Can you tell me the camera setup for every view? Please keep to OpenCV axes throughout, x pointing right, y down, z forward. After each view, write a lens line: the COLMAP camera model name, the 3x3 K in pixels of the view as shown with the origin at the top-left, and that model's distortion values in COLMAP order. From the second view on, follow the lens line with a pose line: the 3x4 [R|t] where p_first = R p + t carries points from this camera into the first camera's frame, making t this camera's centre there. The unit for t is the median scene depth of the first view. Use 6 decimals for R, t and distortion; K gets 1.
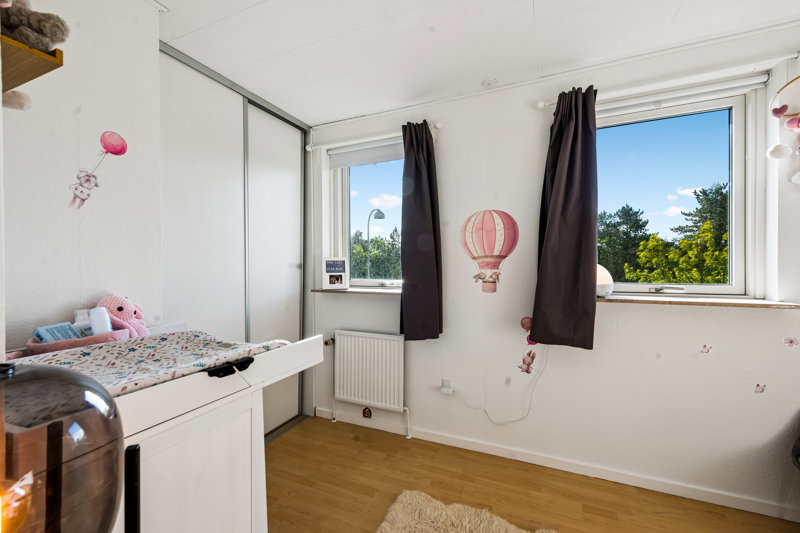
lens RADIAL K [[337.1, 0, 397.8], [0, 337.1, 267.6], [0, 0, 1]] dist [0.011769, -0.002123]
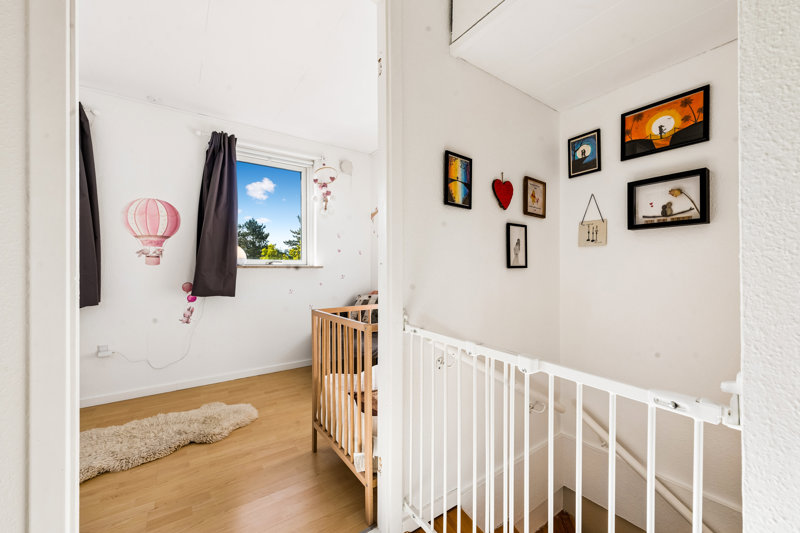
lens RADIAL K [[321.6, 0, 407.9], [0, 321.6, 269.4], [0, 0, 1]] dist [0.010808, -0.002732]
pose [[0.503689, 0.007932, 0.863848, -0.305439], [0.004291, 0.999923, -0.011683, 0.115538], [-0.863874, 0.009591, 0.503616, -0.443111]]
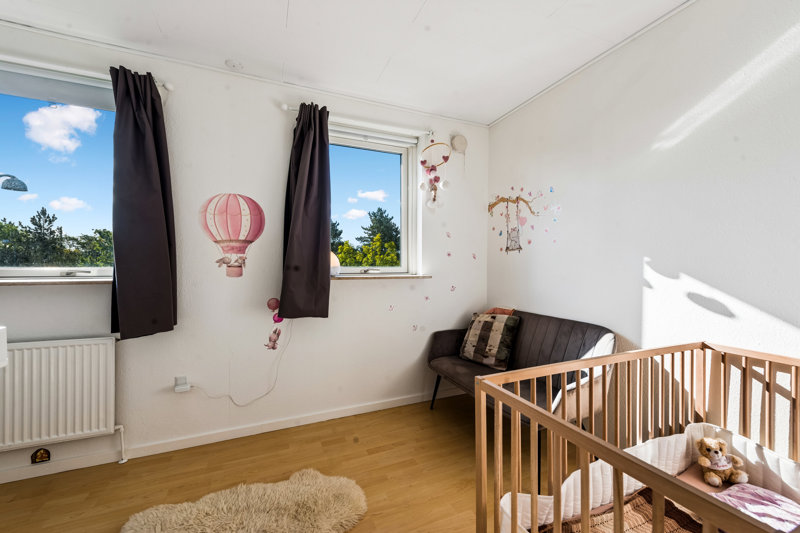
lens RADIAL K [[321.6, 0, 405.7], [0, 321.6, 270.9], [0, 0, 1]] dist [0.010808, -0.002732]
pose [[0.671805, -0.006343, 0.740701, -0.101211], [-0.000587, 0.999958, 0.009095, 0.050168], [-0.740728, -0.006544, 0.671773, -0.014561]]
